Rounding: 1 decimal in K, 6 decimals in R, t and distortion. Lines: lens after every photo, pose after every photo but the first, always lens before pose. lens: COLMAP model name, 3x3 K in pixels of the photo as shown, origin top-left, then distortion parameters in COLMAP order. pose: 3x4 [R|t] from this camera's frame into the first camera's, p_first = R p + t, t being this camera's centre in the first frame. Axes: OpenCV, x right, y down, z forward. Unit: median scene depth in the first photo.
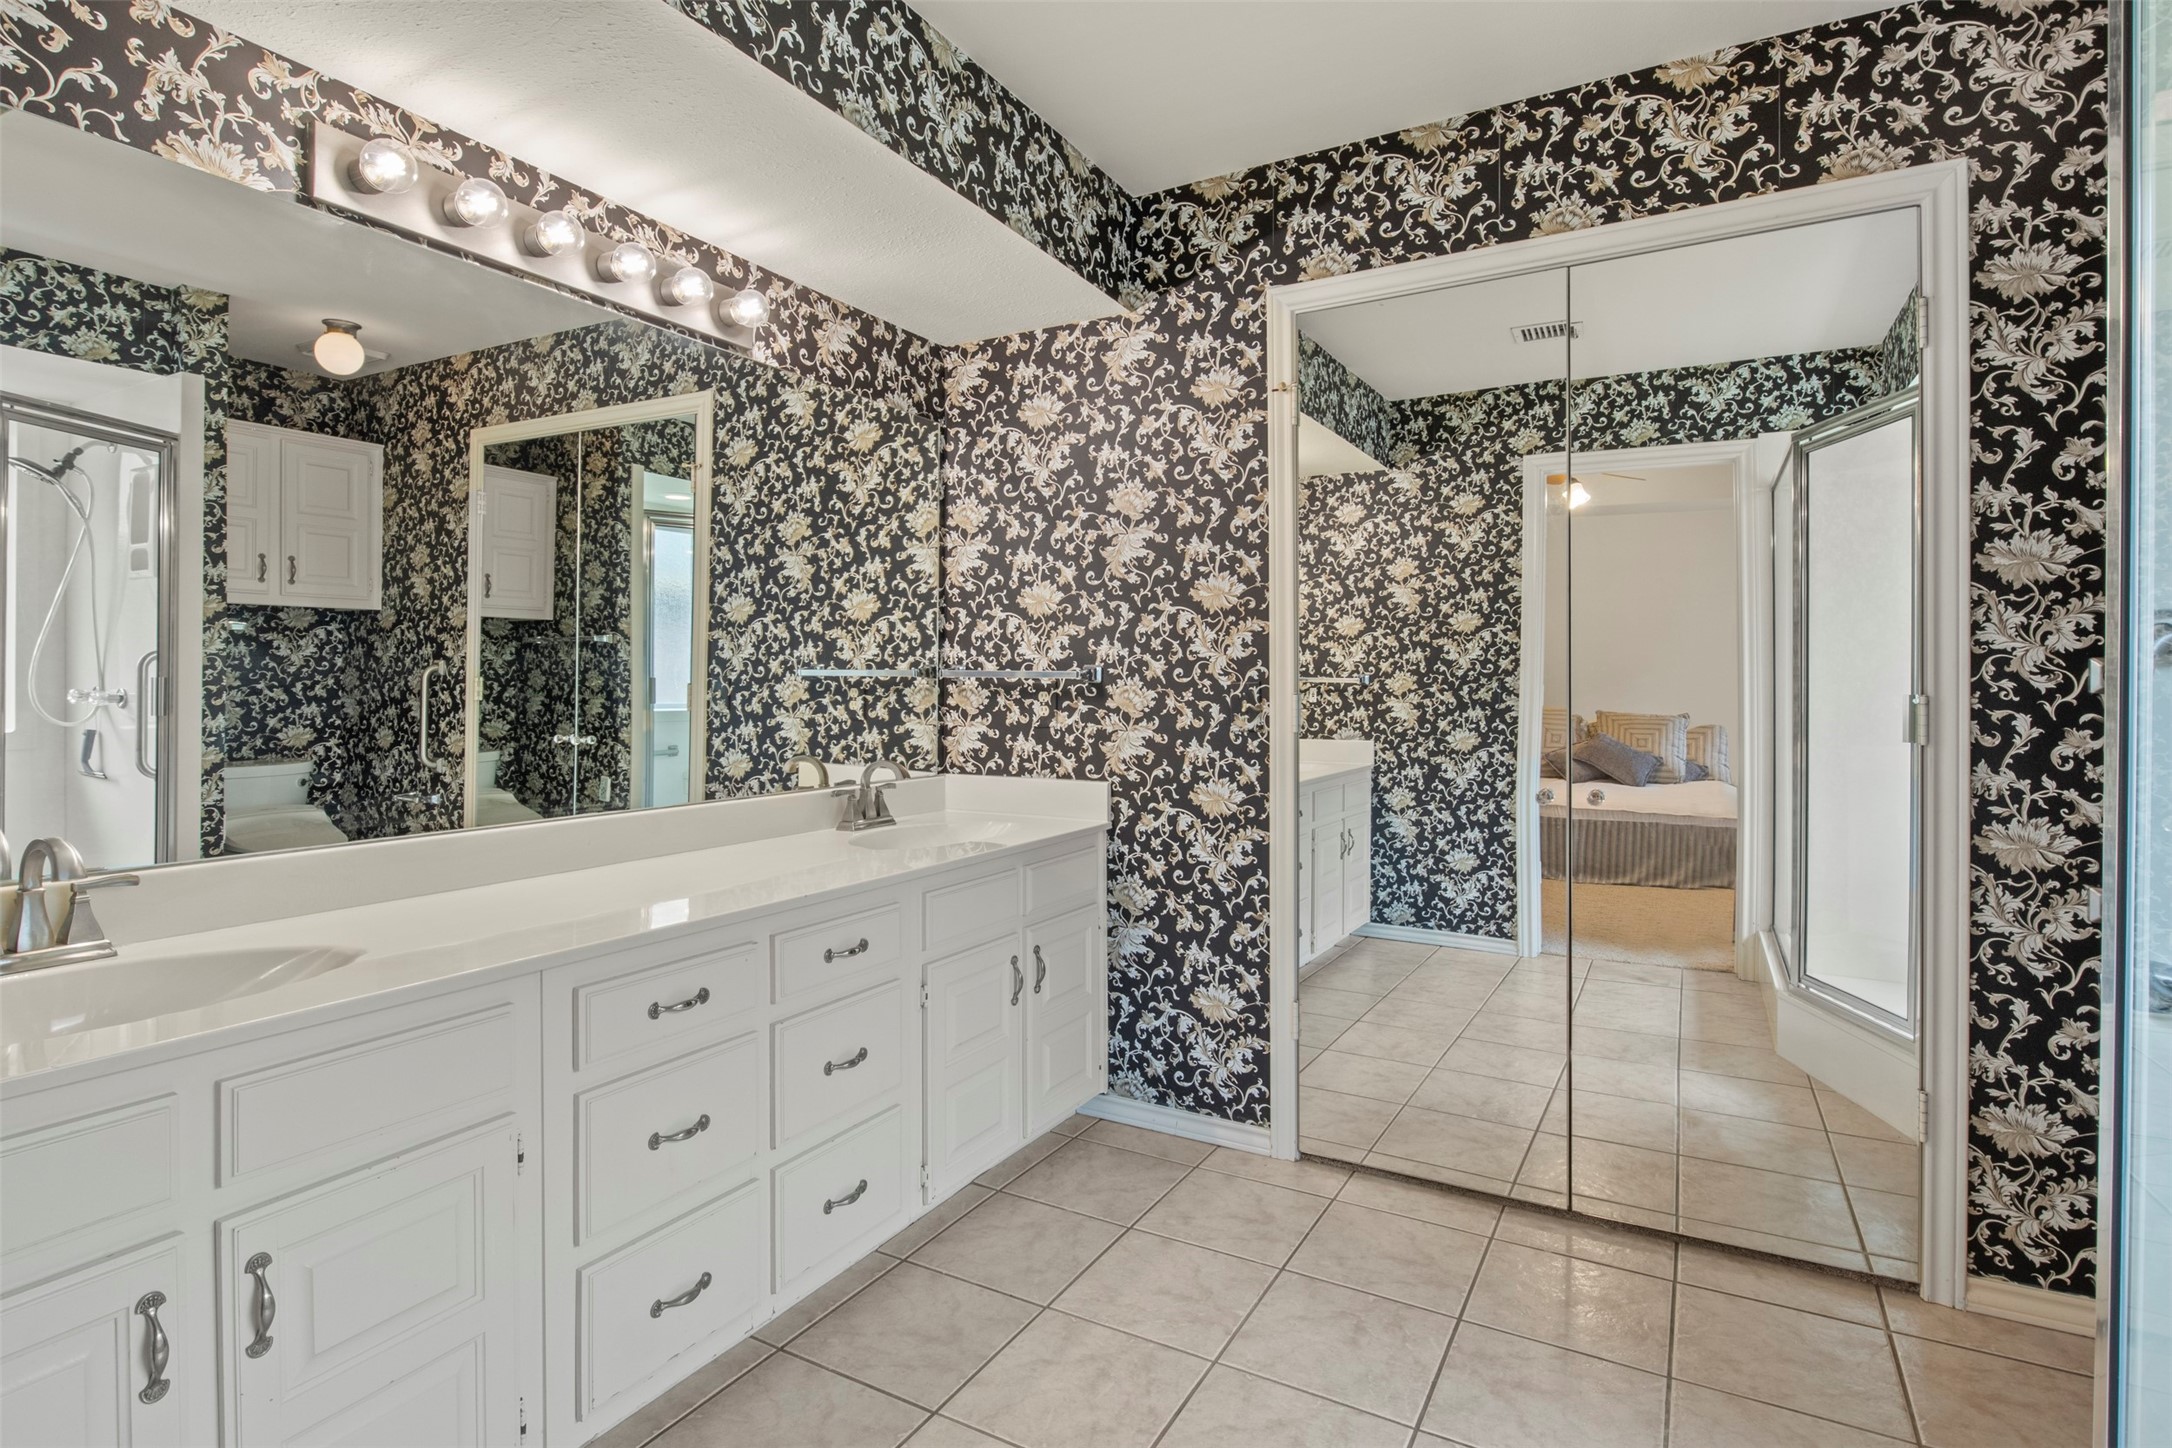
lens RADIAL K [[1093.6, 0, 1082.3], [0, 1093.6, 694.1], [0, 0, 1]] dist [-0.011641, 0.000109]
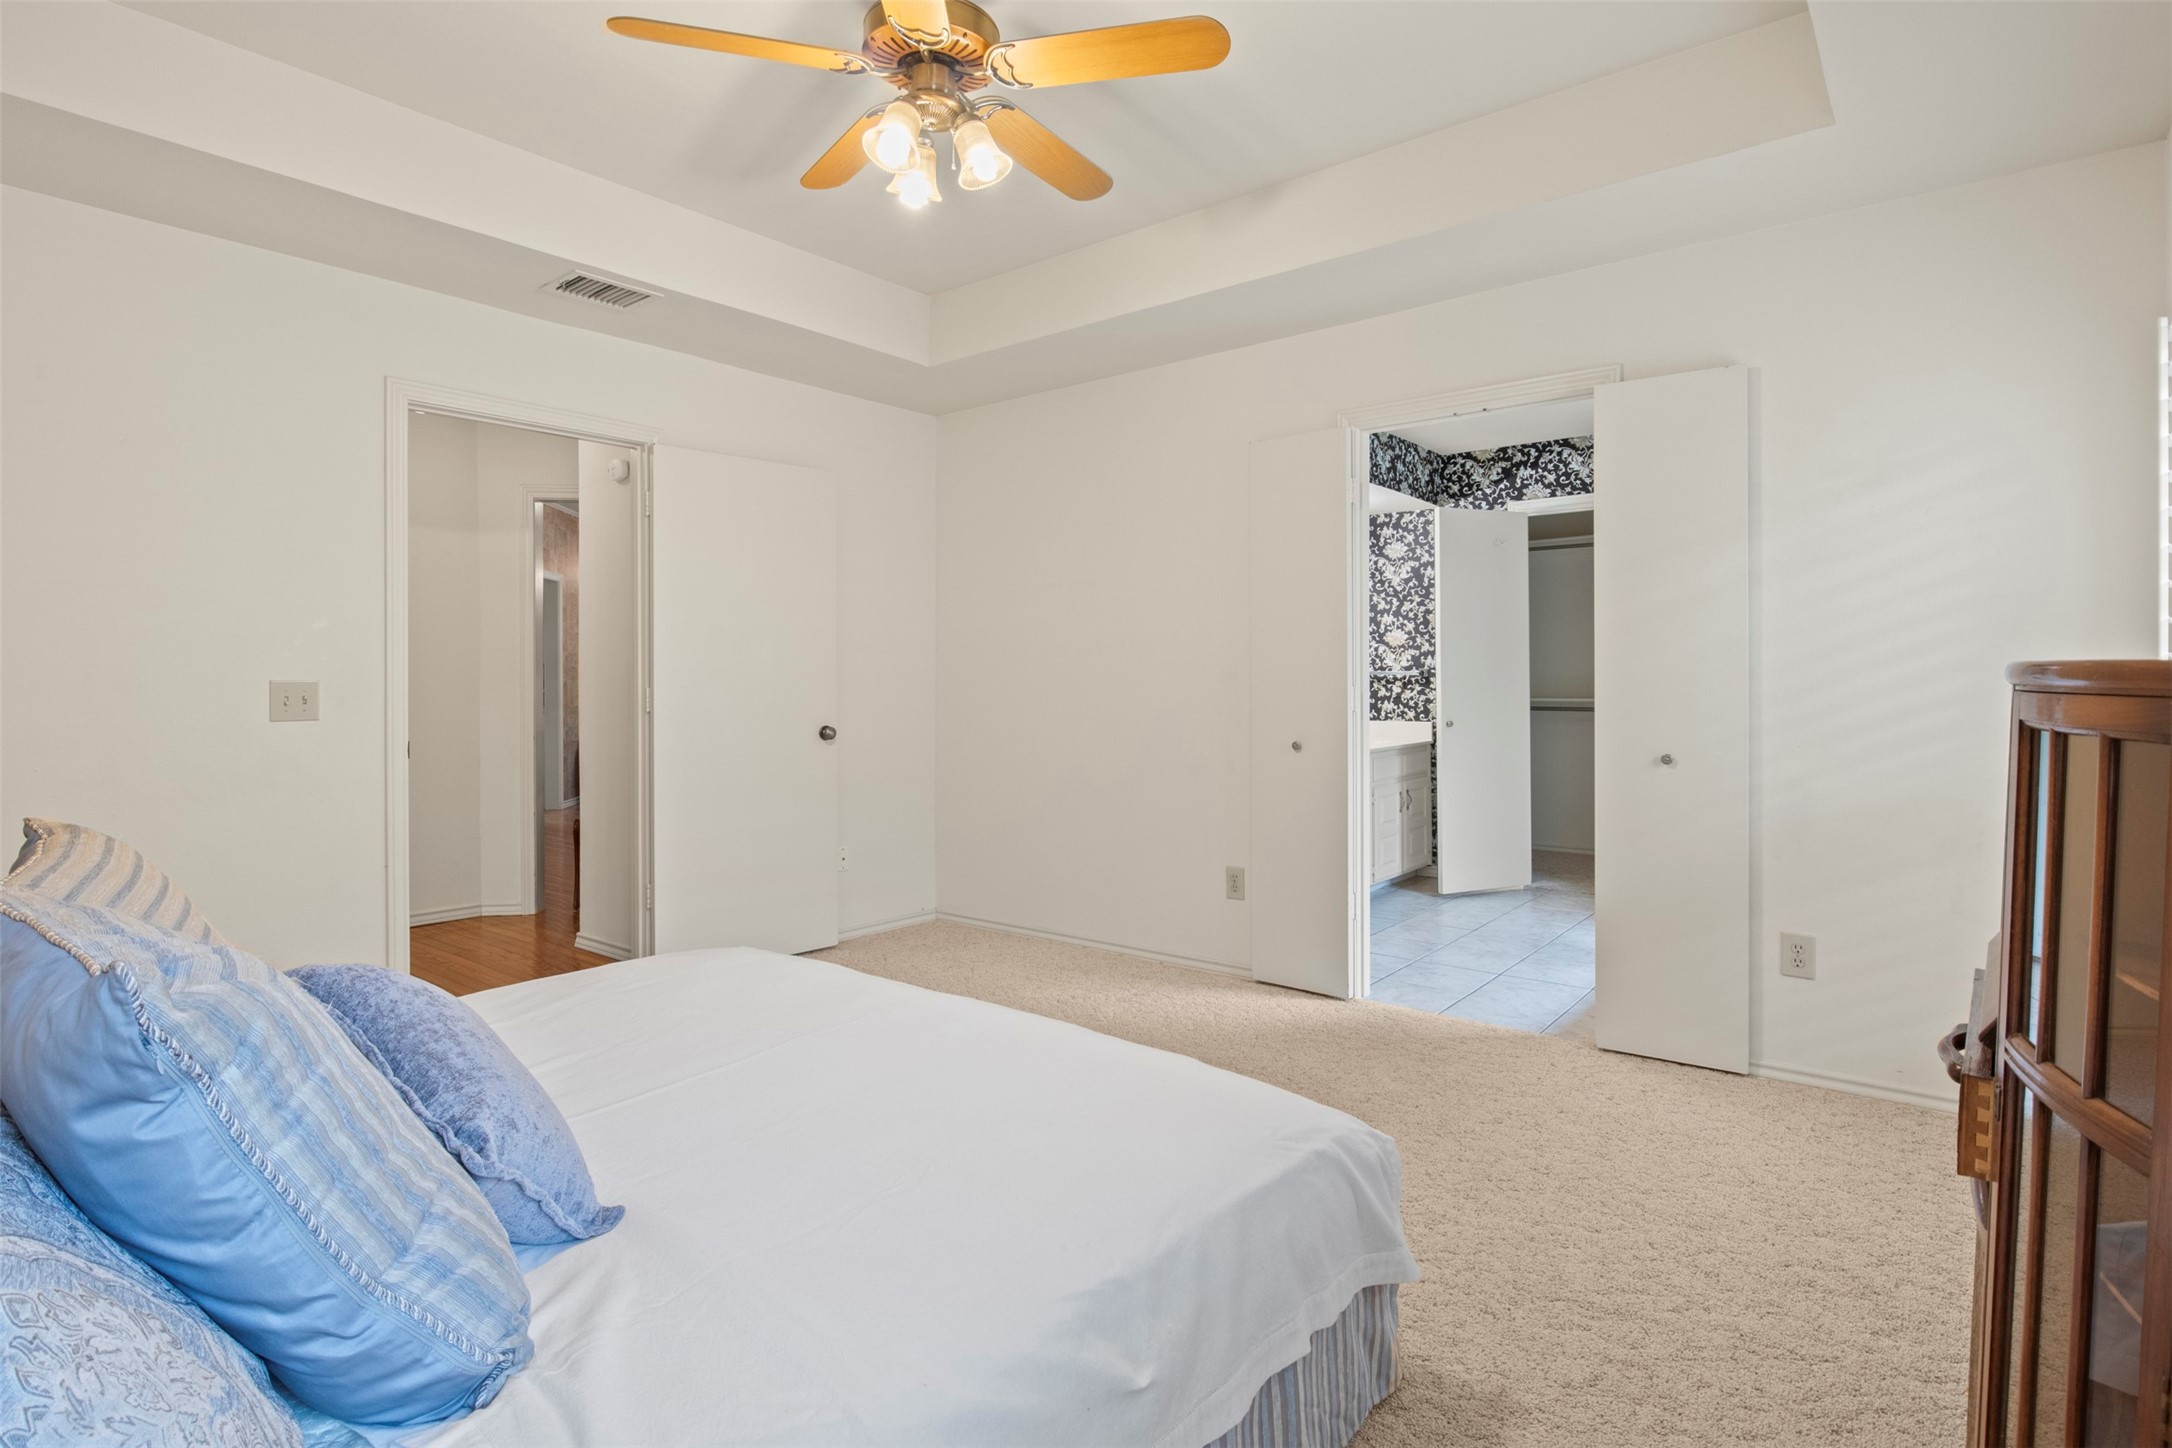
lens RADIAL K [[1103.2, 0, 1077.0], [0, 1103.2, 686.2], [0, 0, 1]] dist [-0.012449, -0.000707]
pose [[0.986635, -0.007540, -0.162772, -0.324533], [0.007948, 0.999967, 0.001857, -0.000997], [0.162752, -0.003126, 0.986662, -1.319413]]
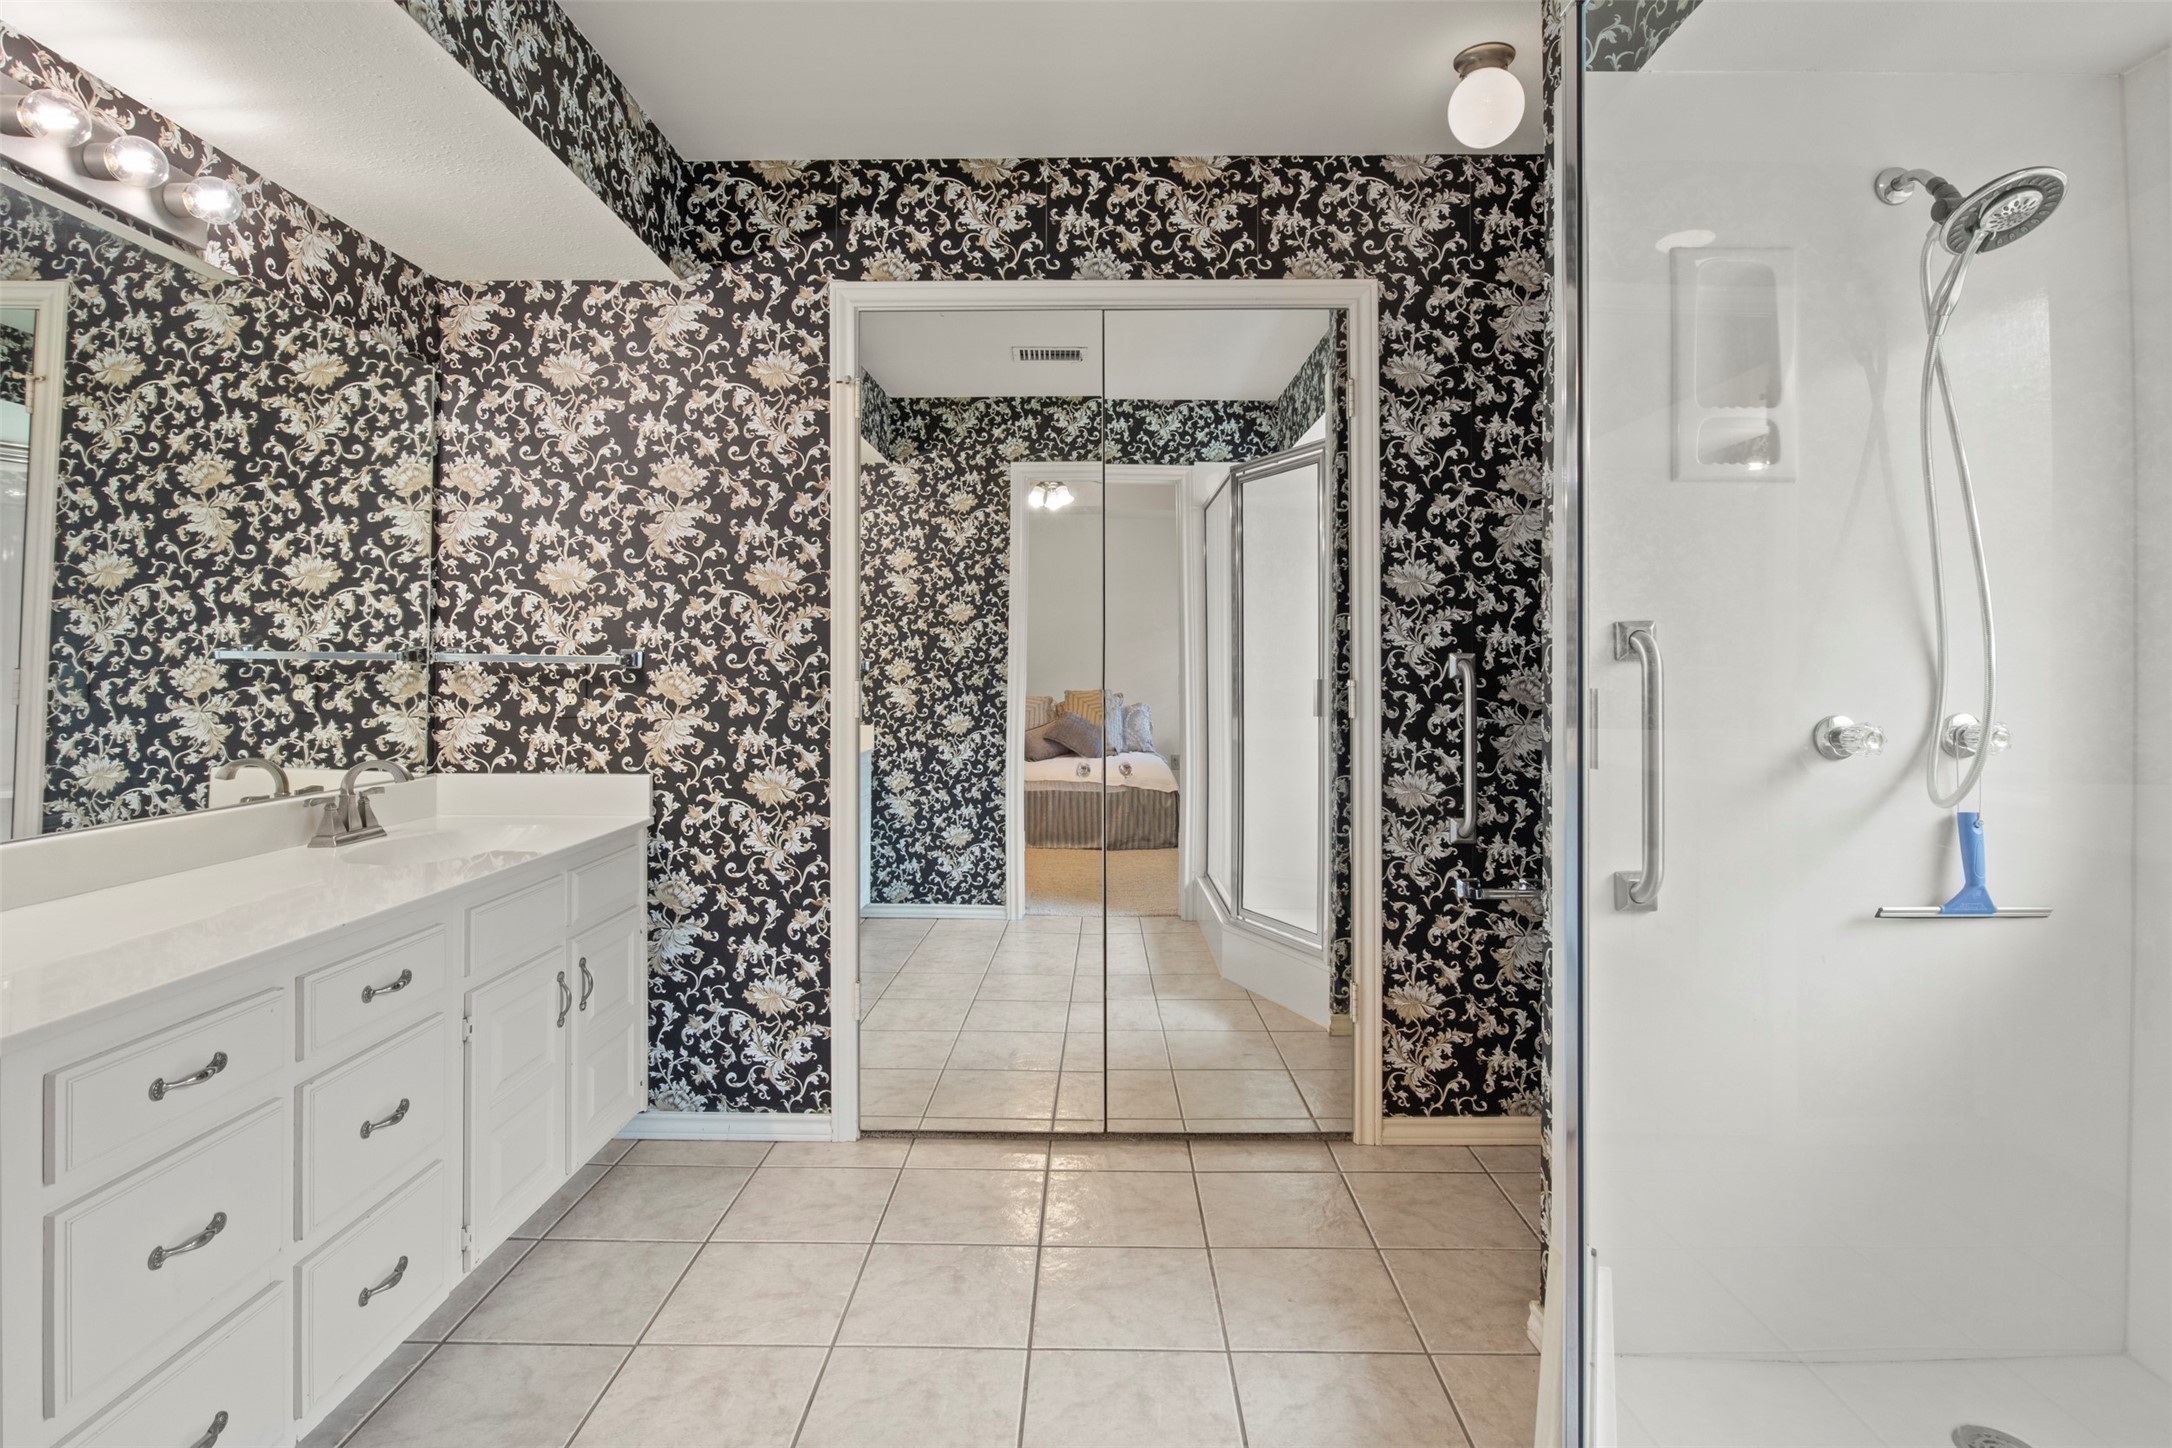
lens RADIAL K [[1103.2, 0, 1093.8], [0, 1103.2, 656.9], [0, 0, 1]] dist [-0.012449, -0.000707]
pose [[0.871794, 0.007444, 0.489817, -0.109778], [0.002383, 0.999808, -0.019435, -0.001184], [-0.489868, 0.018111, 0.871609, -0.007302]]
